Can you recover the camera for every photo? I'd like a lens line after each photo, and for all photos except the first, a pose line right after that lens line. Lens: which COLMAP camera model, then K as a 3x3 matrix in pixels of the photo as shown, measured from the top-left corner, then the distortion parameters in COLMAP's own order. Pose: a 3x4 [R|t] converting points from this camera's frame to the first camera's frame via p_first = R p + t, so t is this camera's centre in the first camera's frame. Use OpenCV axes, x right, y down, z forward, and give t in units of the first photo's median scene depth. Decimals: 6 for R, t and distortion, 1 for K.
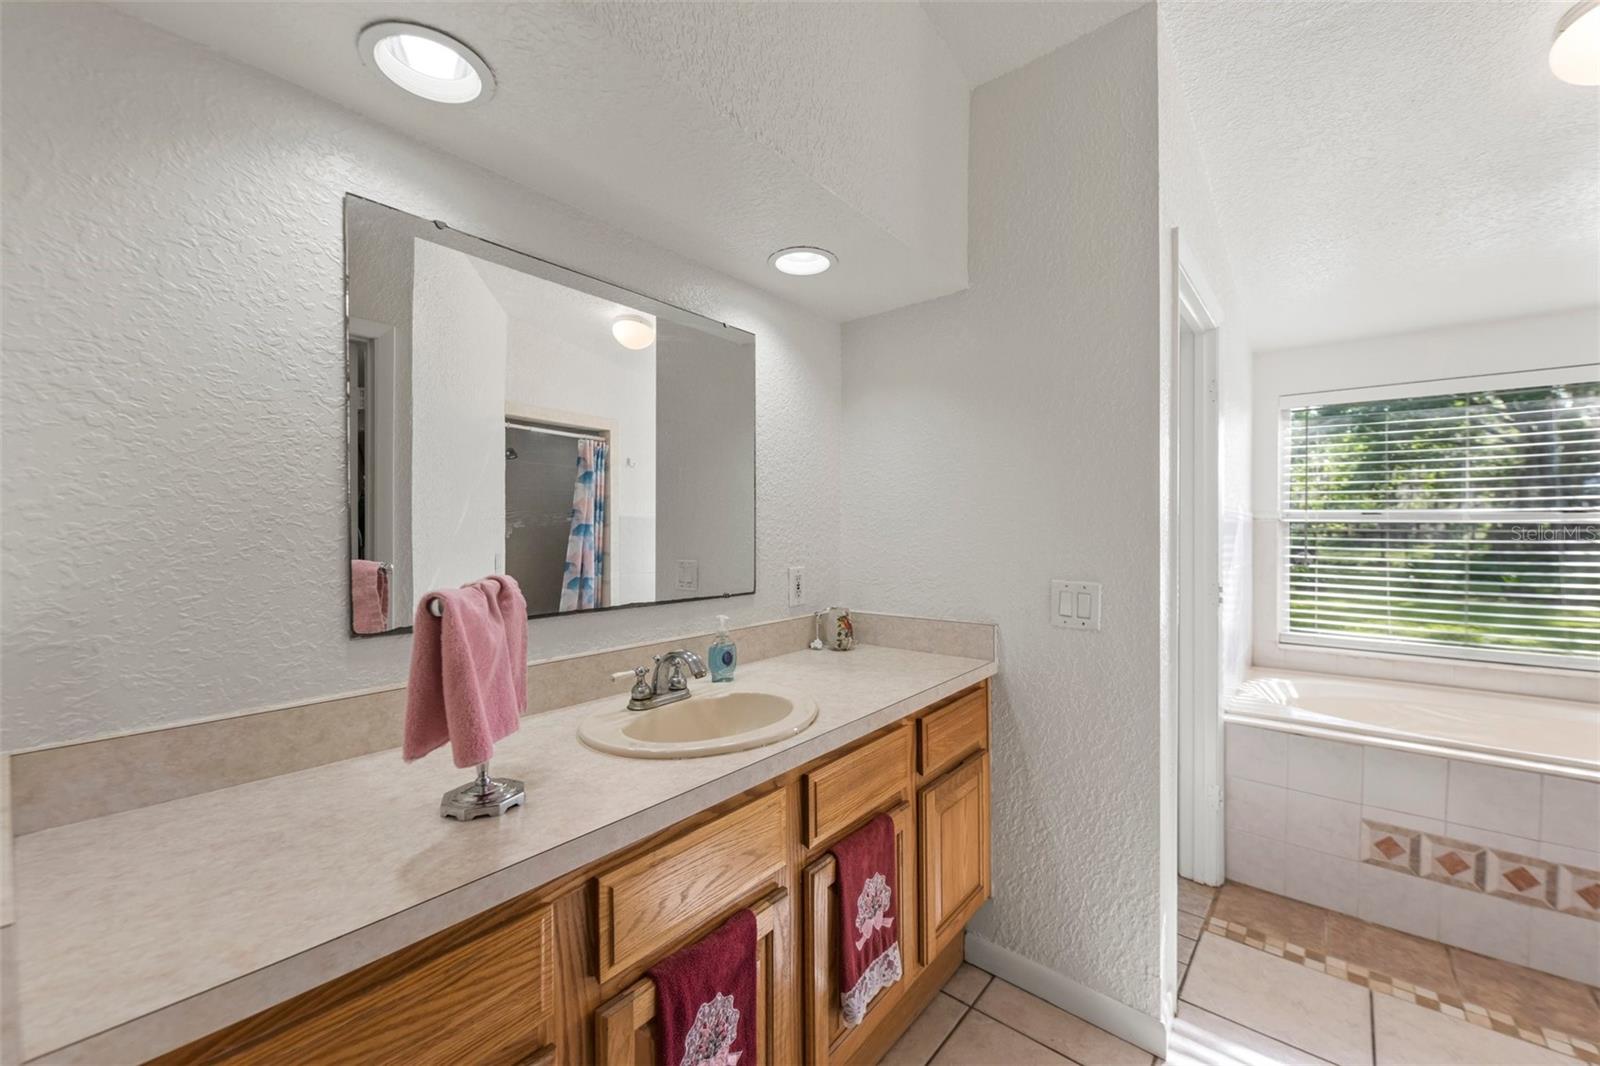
lens RADIAL K [[640.0, 0, 796.2], [0, 640.0, 531.3], [0, 0, 1]] dist [0.008769, -0.006689]
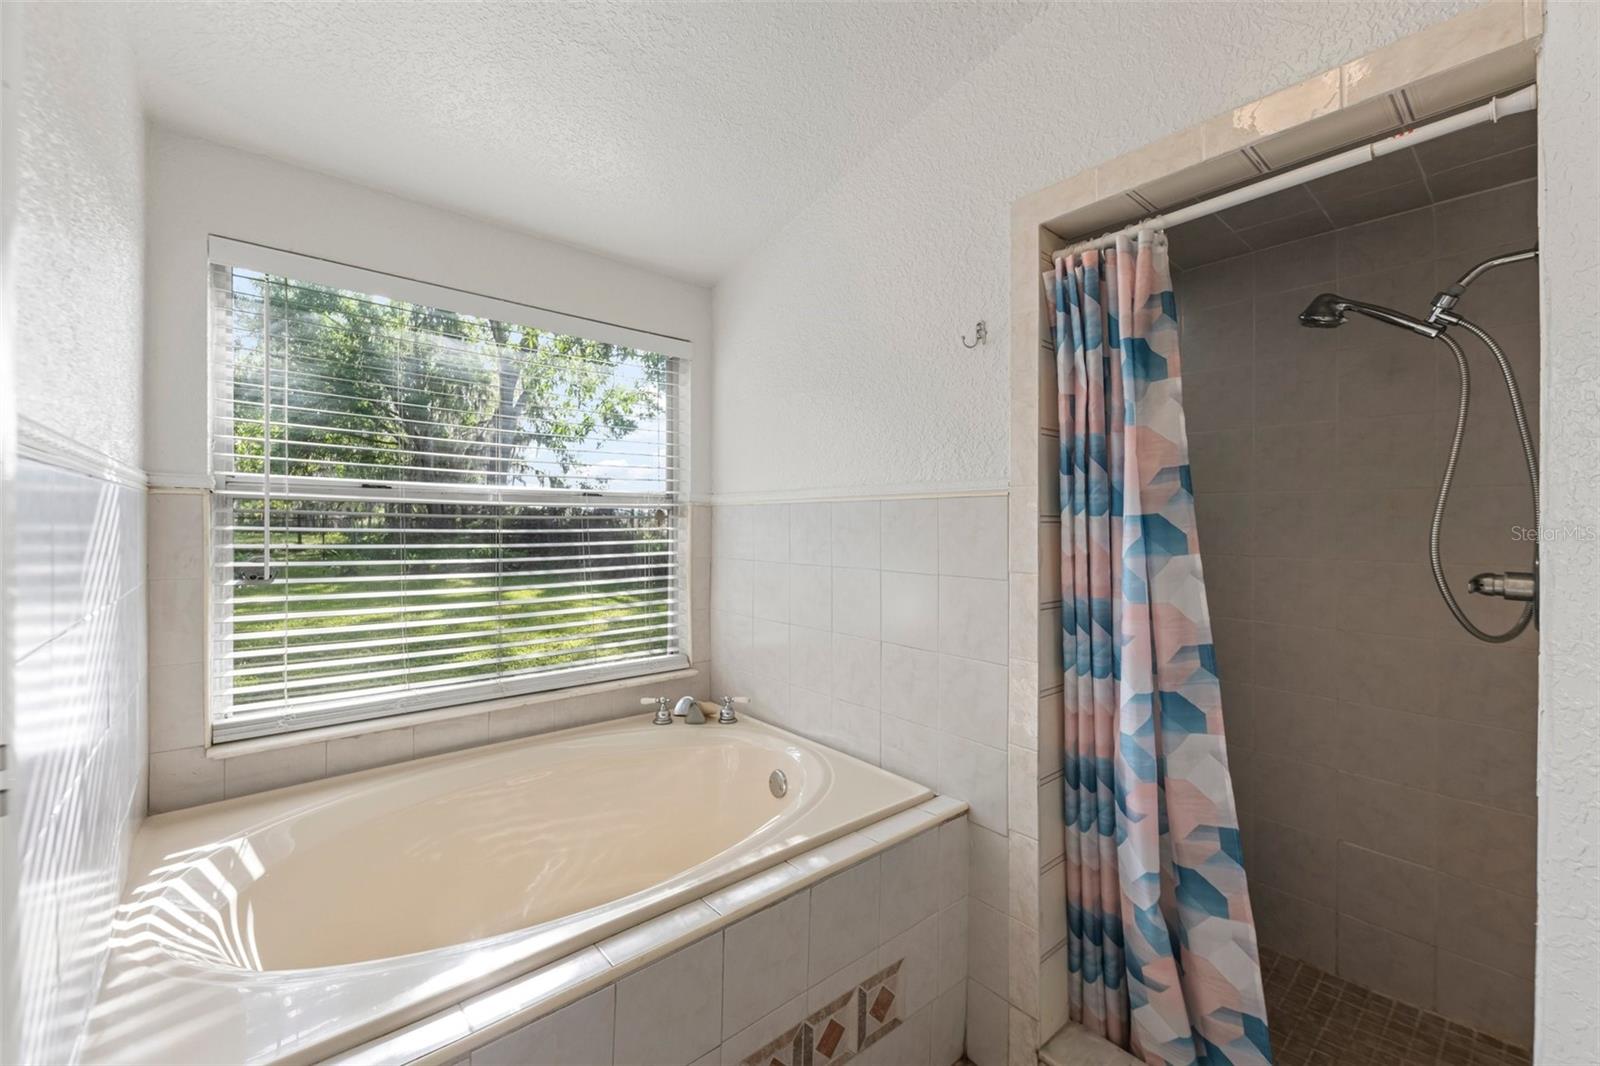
lens RADIAL K [[640.0, 0, 793.9], [0, 640.0, 529.3], [0, 0, 1]] dist [0.008769, -0.006689]
pose [[0.160481, -0.013140, 0.986951, 0.531331], [-0.006408, 0.999876, 0.014354, 0.002439], [-0.987018, -0.008628, 0.160377, 0.748425]]
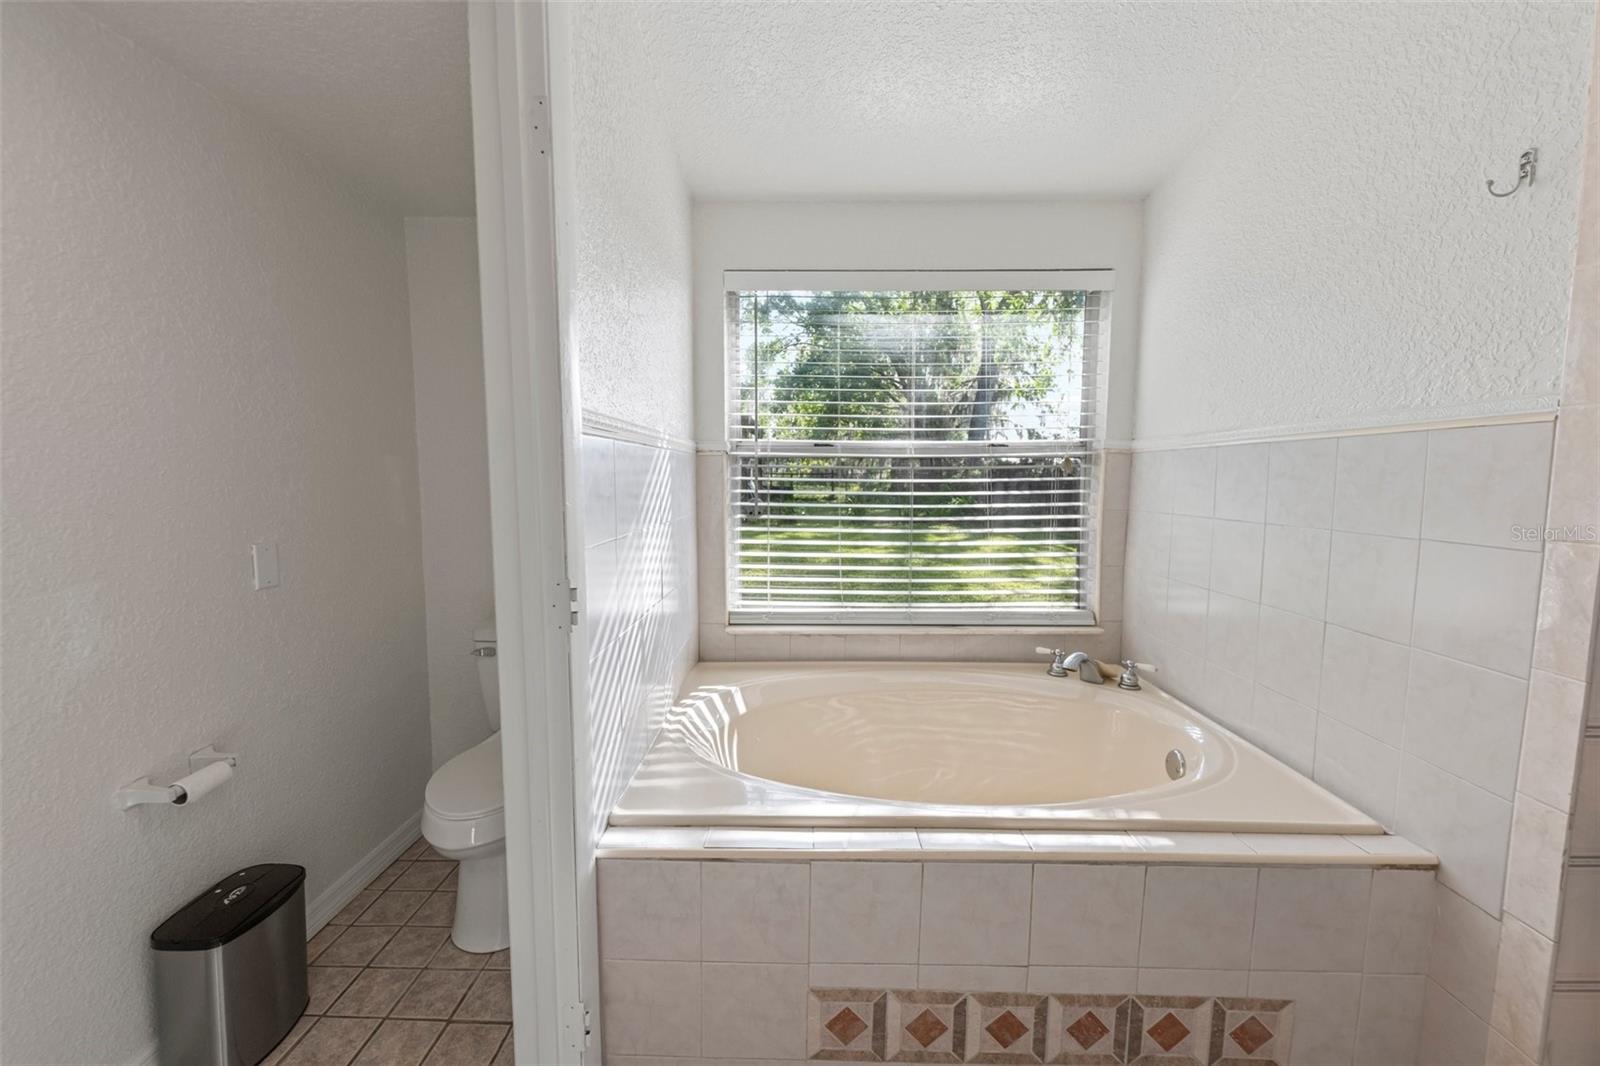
lens RADIAL K [[640.0, 0, 795.4], [0, 640.0, 543.4], [0, 0, 1]] dist [0.008769, -0.006689]
pose [[0.777412, -0.071285, 0.624939, 0.558999], [0.004011, 0.994099, 0.108404, 0.008514], [-0.628979, -0.081768, 0.773110, 0.616334]]
